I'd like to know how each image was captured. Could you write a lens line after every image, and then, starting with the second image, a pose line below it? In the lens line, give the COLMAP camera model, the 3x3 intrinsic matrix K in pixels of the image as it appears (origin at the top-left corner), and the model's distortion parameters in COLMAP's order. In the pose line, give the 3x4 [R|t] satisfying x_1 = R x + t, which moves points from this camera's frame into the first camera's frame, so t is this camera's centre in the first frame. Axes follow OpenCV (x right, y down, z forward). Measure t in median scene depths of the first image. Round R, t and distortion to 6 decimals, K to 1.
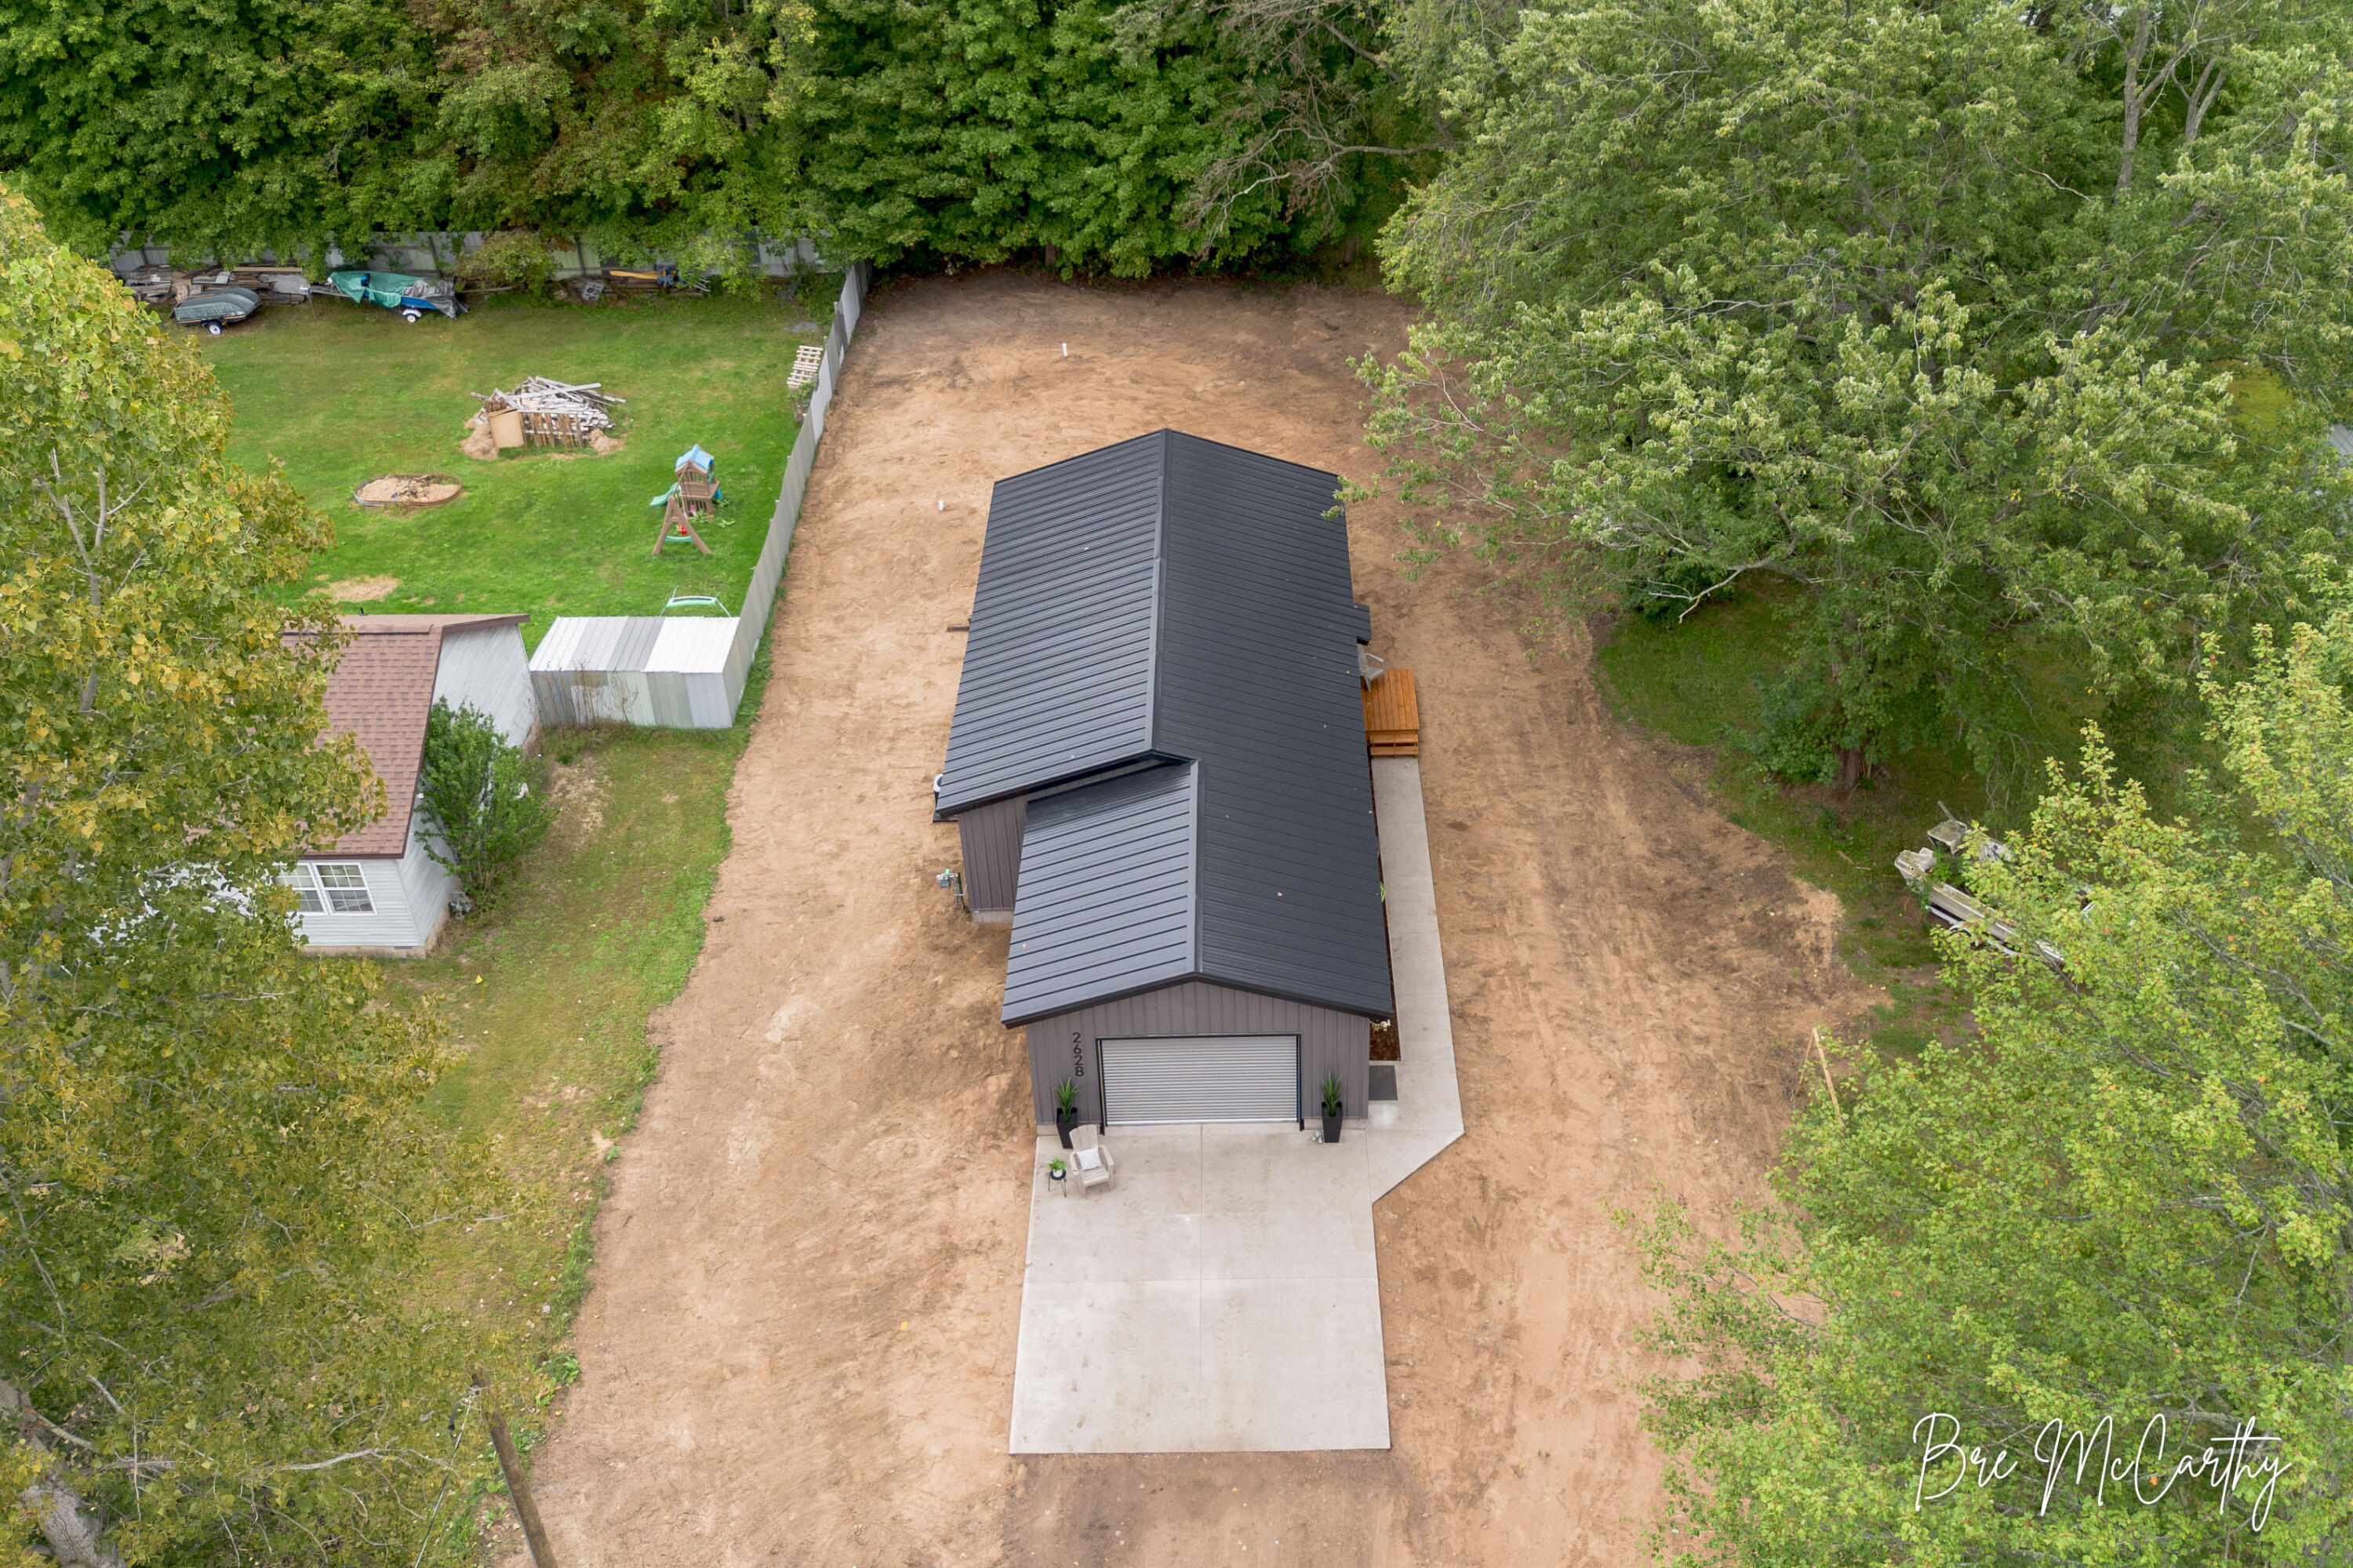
lens RADIAL K [[2068.2, 0, 1223.7], [0, 2068.2, 723.1], [0, 0, 1]] dist [0.131428, -0.322078]
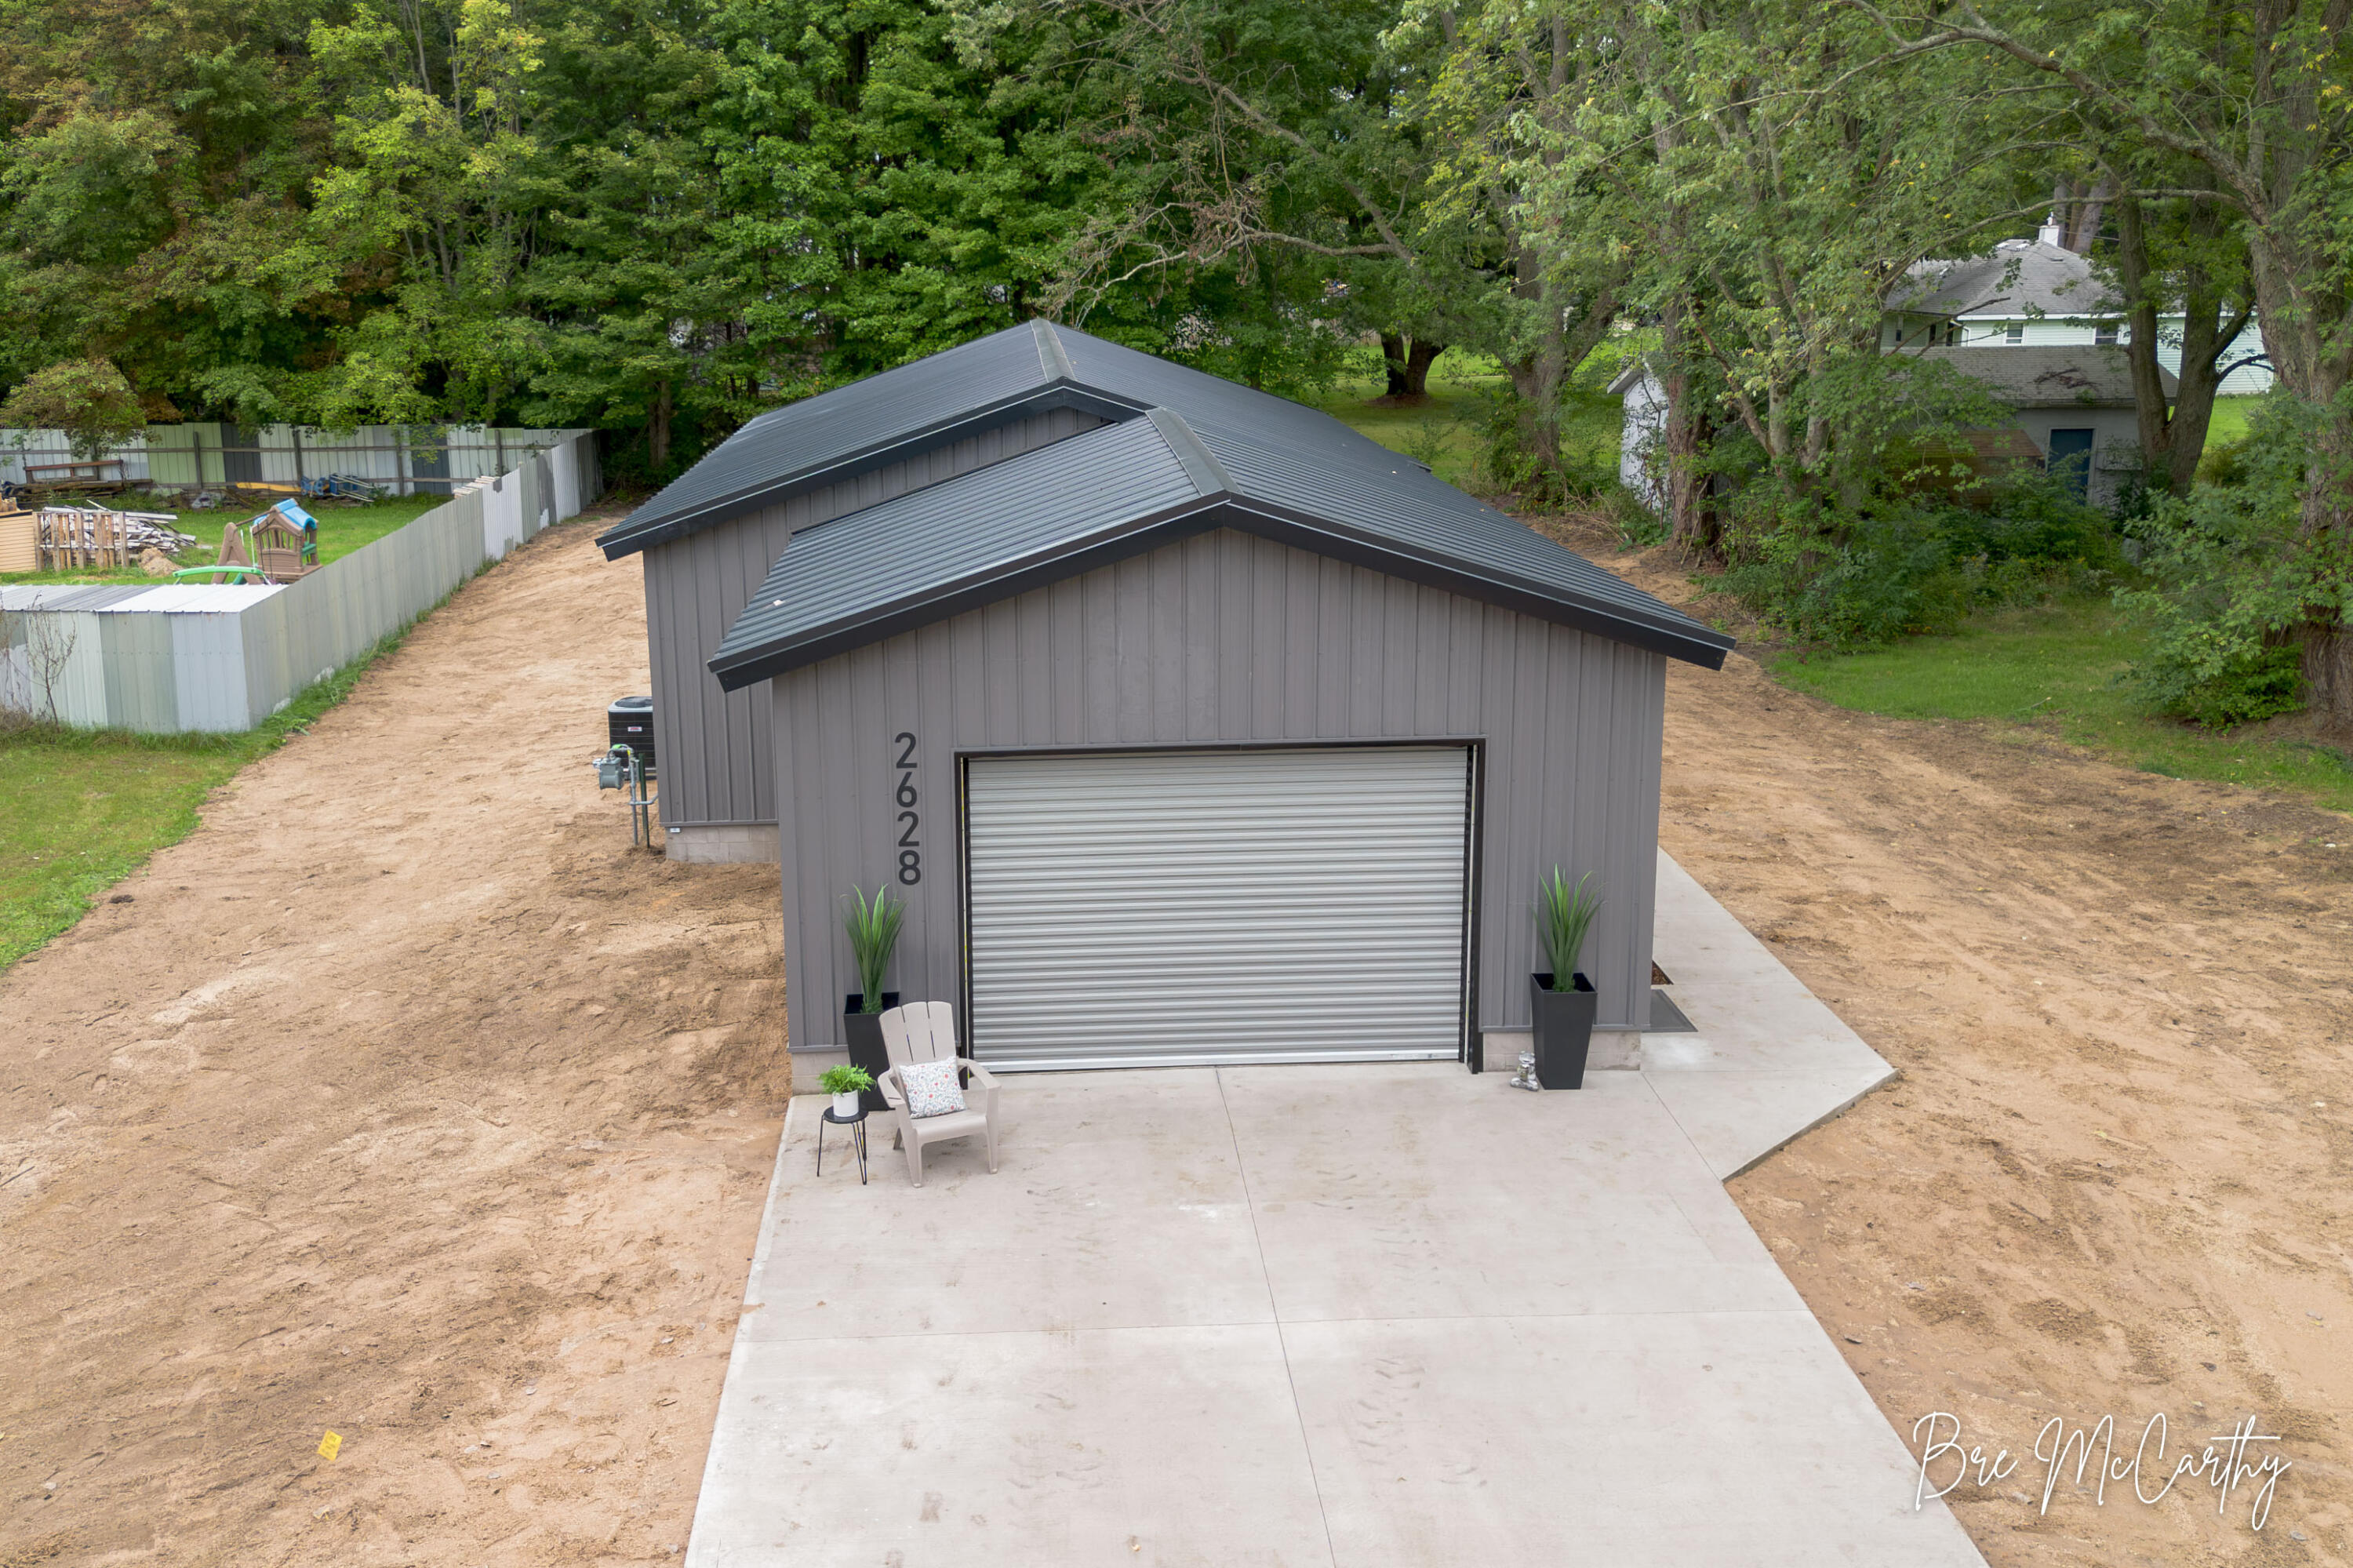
lens RADIAL K [[2137.8, 0, 1102.0], [0, 2137.8, 736.0], [0, 0, 1]] dist [0.055542, -0.048062]
pose [[0.998928, 0.003036, 0.046197, -0.047986], [0.014990, 0.922895, -0.384760, 0.273840], [-0.043803, 0.385040, 0.921860, 0.575026]]
